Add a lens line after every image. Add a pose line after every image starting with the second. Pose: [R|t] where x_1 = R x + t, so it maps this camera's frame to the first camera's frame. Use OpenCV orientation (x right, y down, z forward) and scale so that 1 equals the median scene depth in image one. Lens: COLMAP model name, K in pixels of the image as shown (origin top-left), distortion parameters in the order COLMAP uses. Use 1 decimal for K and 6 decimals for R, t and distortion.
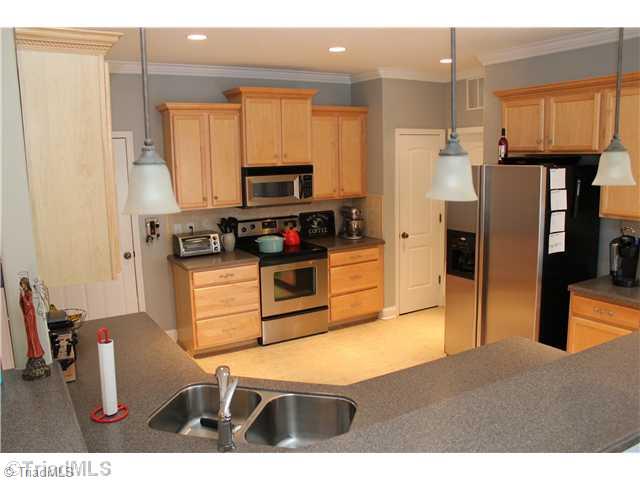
lens RADIAL K [[540.1, 0, 307.4], [0, 540.1, 238.3], [0, 0, 1]] dist [-0.178168, 0.218072]
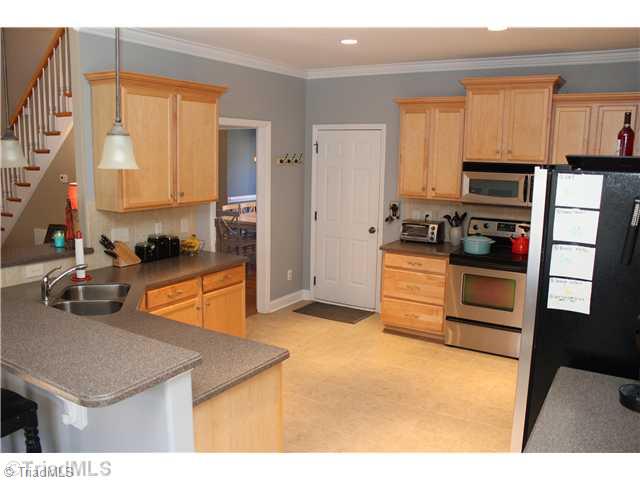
lens RADIAL K [[540.1, 0, 307.4], [0, 540.1, 238.3], [0, 0, 1]] dist [-0.178168, 0.218072]
pose [[0.446233, 0.171233, -0.878382, 0.632374], [-0.164750, 0.980466, 0.107438, -0.052892], [0.879621, 0.096771, 0.465727, 0.315988]]
